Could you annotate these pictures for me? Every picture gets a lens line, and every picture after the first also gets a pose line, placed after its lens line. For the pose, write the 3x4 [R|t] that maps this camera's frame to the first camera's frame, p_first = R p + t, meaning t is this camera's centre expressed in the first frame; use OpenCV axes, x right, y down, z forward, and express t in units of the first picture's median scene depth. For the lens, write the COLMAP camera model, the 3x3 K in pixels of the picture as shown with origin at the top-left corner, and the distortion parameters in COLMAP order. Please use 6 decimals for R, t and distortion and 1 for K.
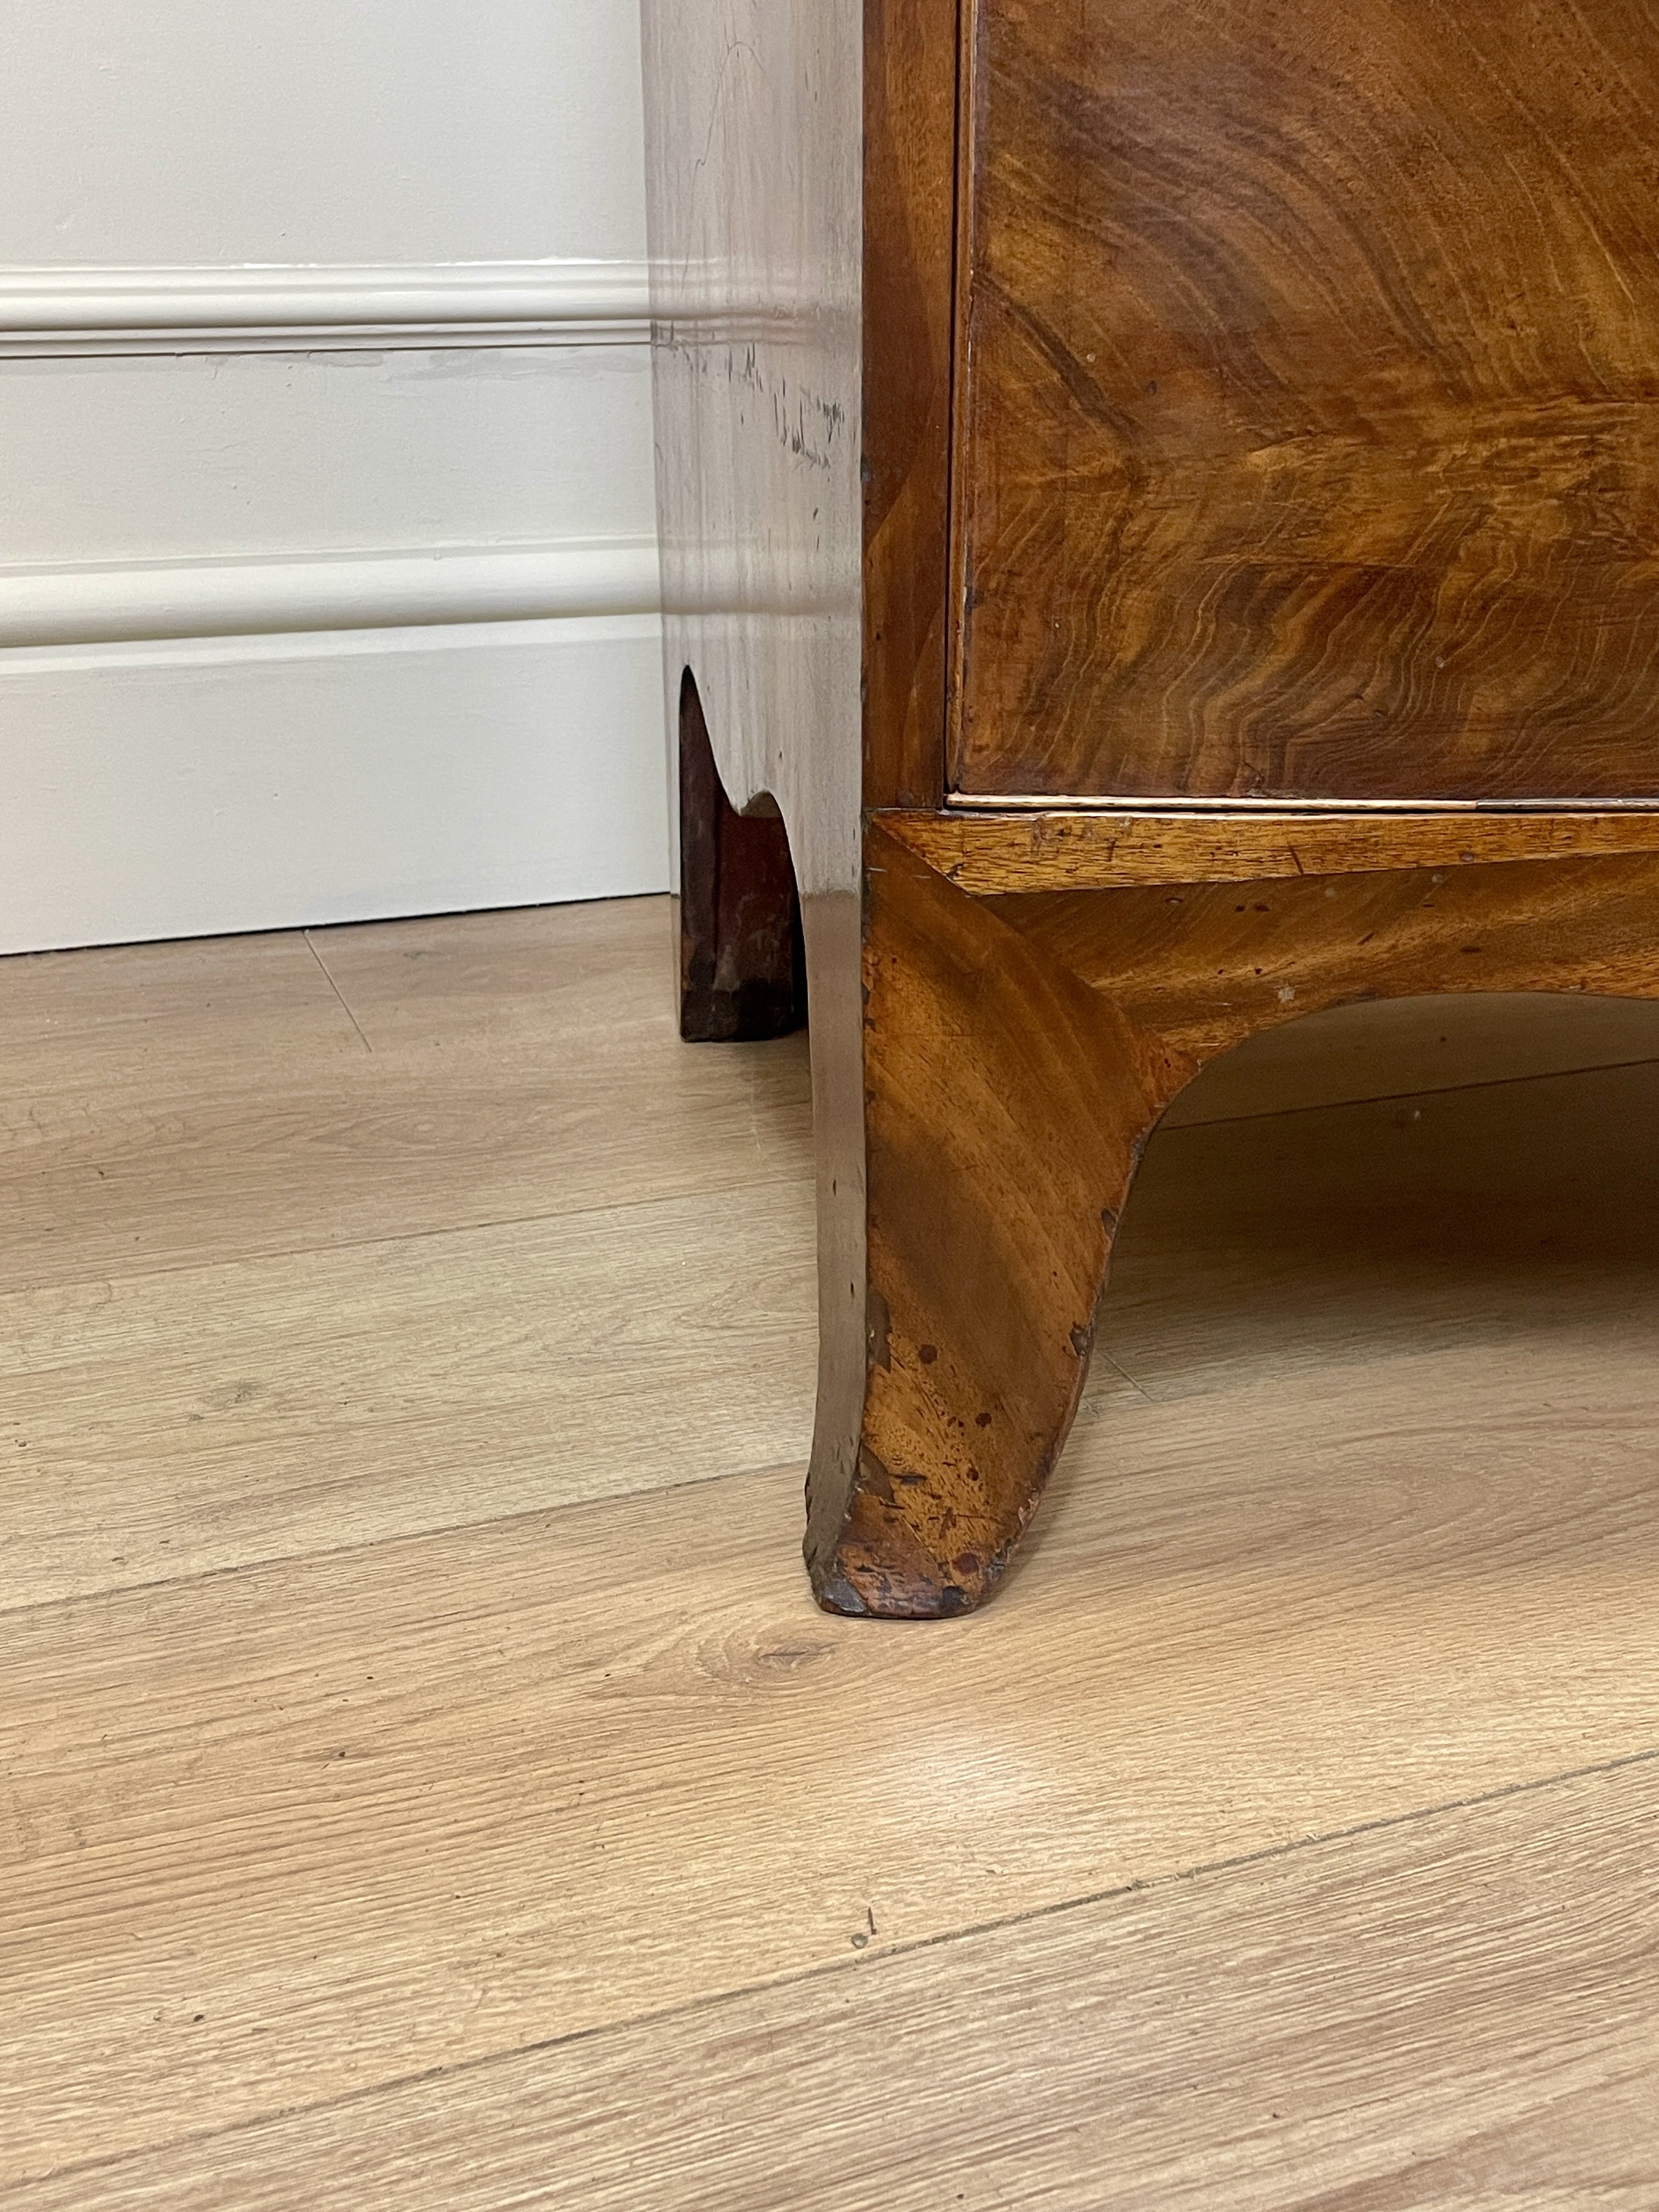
lens RADIAL K [[2445.0, 0, 838.2], [0, 2445.0, 1099.3], [0, 0, 1]] dist [0.104889, -0.177606]
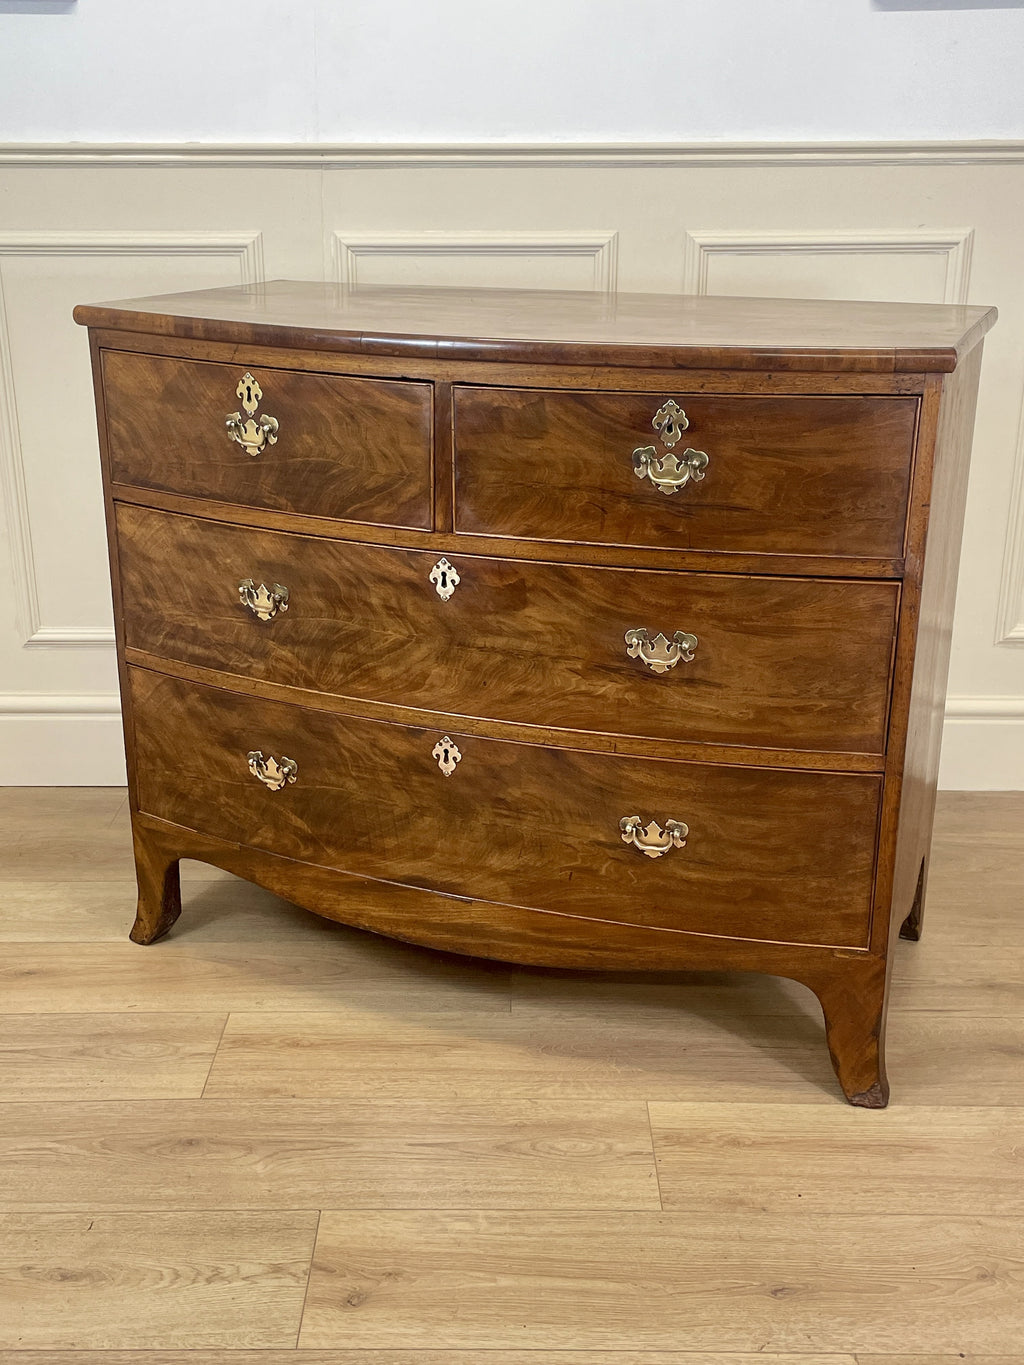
lens RADIAL K [[1476.4, 0, 506.2], [0, 1476.4, 672.3], [0, 0, 1]] dist [0.158240, -0.532225]
pose [[0.842051, 0.175231, -0.510142, 2.757776], [-0.189425, 0.981589, 0.024501, -0.753608], [0.505043, 0.076002, 0.859741, -1.850536]]
